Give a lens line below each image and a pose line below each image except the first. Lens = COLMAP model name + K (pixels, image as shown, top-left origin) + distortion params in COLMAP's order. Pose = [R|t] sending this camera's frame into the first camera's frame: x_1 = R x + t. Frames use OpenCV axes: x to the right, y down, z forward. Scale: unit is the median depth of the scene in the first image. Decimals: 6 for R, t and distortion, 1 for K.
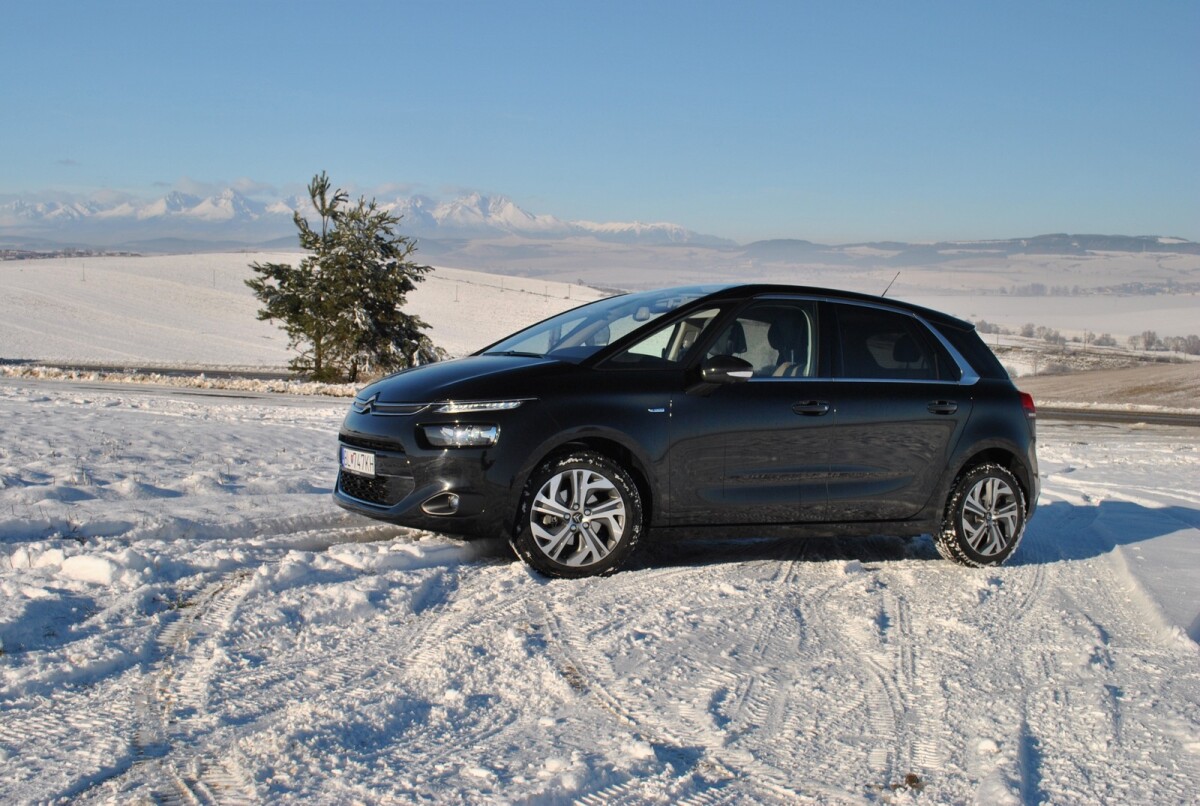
lens RADIAL K [[1244.5, 0, 600.0], [0, 1244.5, 403.0], [0, 0, 1]] dist [-0.058534, 0.001510]
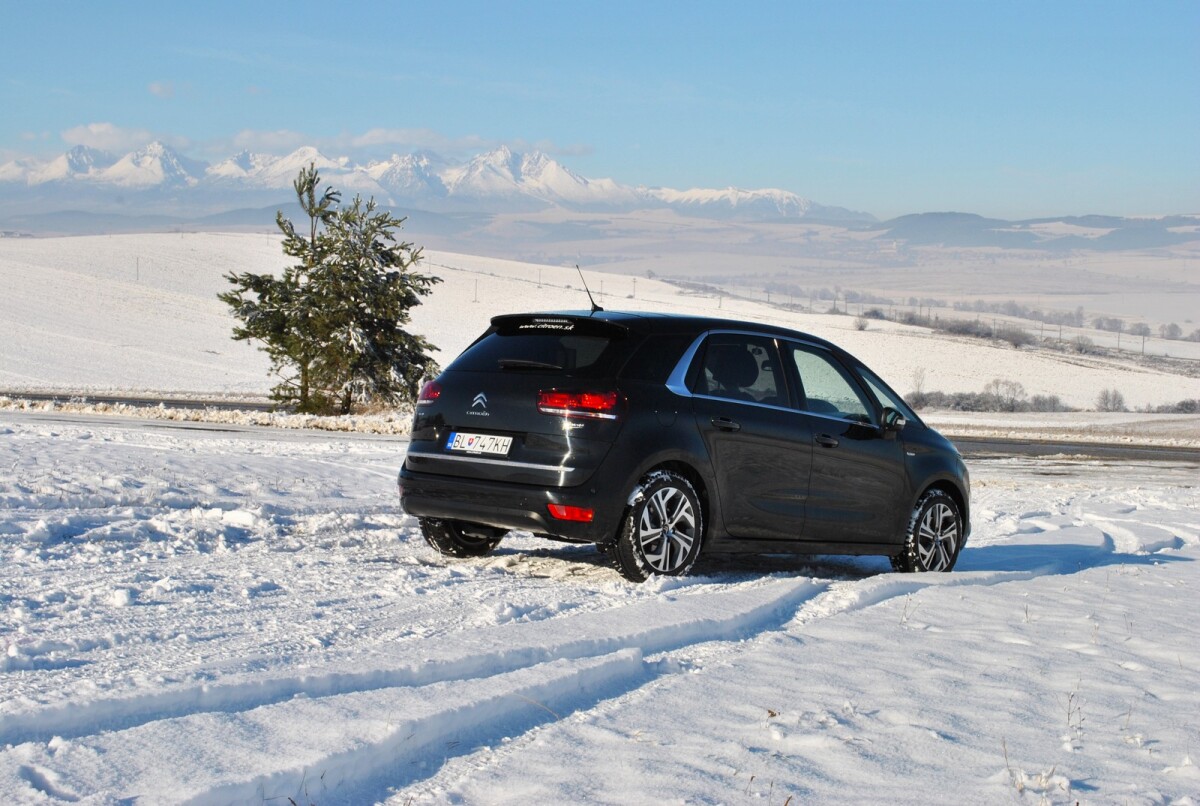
lens RADIAL K [[1793.1, 0, 600.0], [0, 1793.1, 403.0], [0, 0, 1]] dist [-0.012593, 0.048410]
pose [[0.998954, 0.002971, -0.045629, 0.029602], [-0.004072, 0.999703, -0.024040, 0.004336], [0.045544, 0.024201, 0.998669, -0.212876]]
